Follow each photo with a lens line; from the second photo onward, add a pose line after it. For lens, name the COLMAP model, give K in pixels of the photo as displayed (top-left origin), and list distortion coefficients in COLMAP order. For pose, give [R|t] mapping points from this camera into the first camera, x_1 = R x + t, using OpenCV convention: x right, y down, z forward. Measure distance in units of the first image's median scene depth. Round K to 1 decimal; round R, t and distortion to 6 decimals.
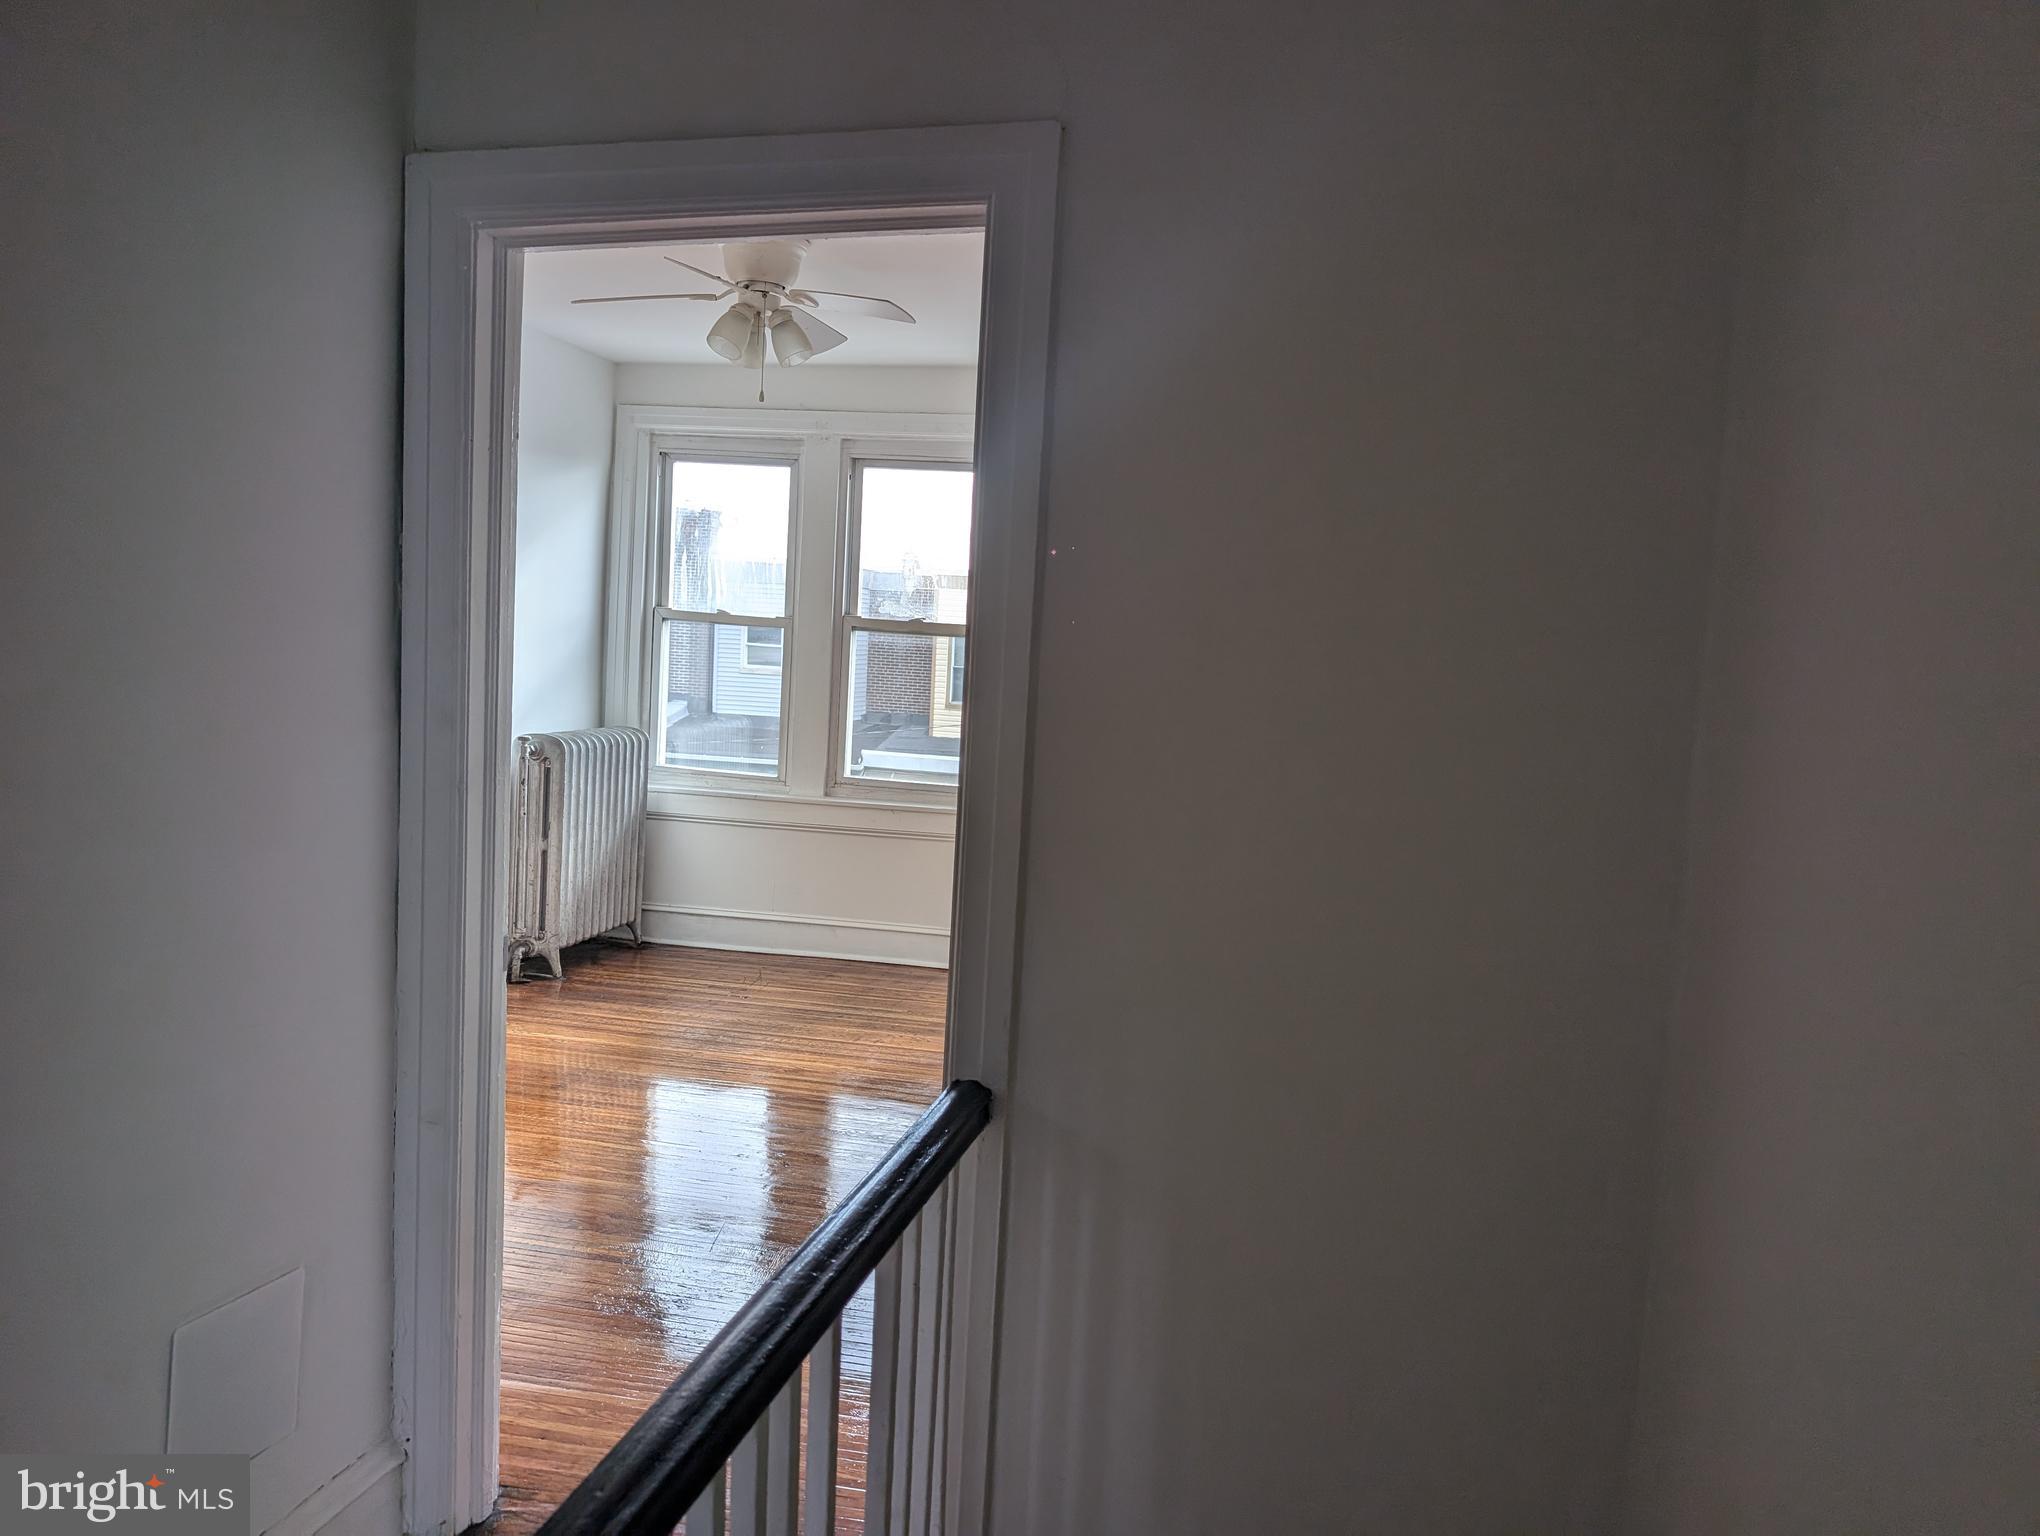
lens RADIAL K [[1505.7, 0, 1074.7], [0, 1505.7, 753.5], [0, 0, 1]] dist [-0.001309, 0.005862]
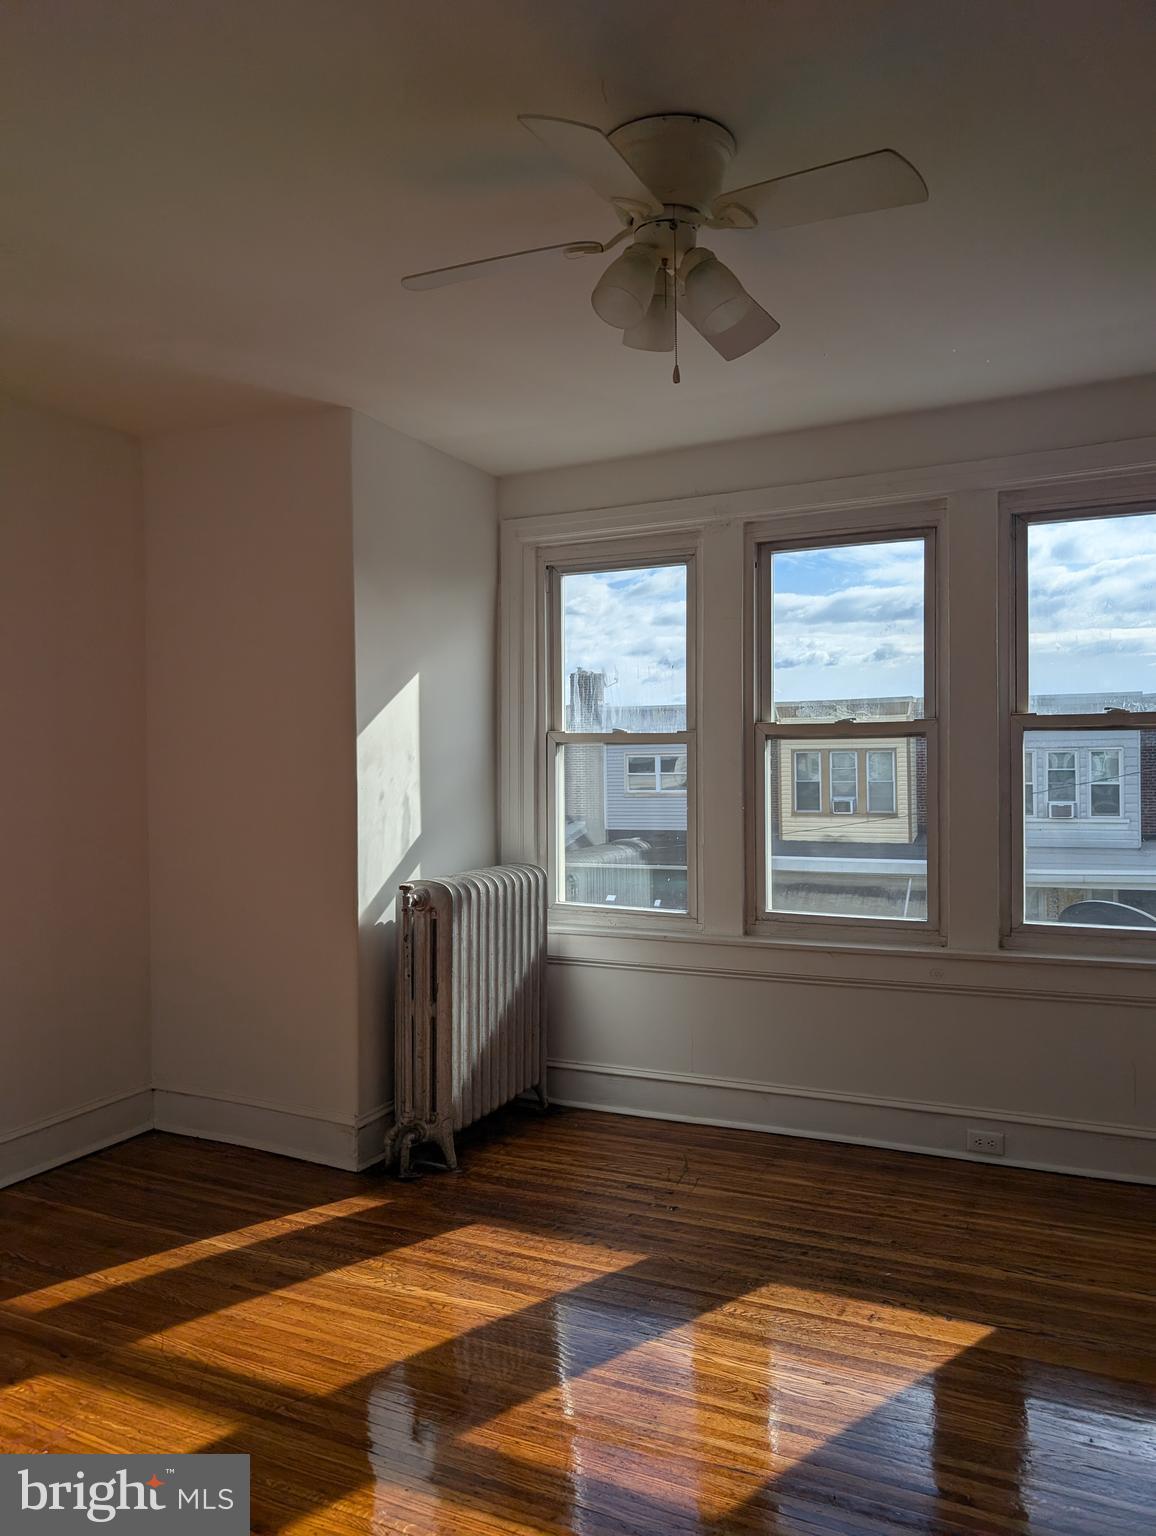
lens RADIAL K [[1134.1, 0, 565.6], [0, 1134.1, 759.3], [0, 0, 1]] dist [0.012768, -0.010707]
pose [[0.962837, -0.063294, -0.262563, -0.096450], [0.041727, 0.995341, -0.086923, -0.021575], [0.266842, 0.072737, 0.960992, 0.374098]]
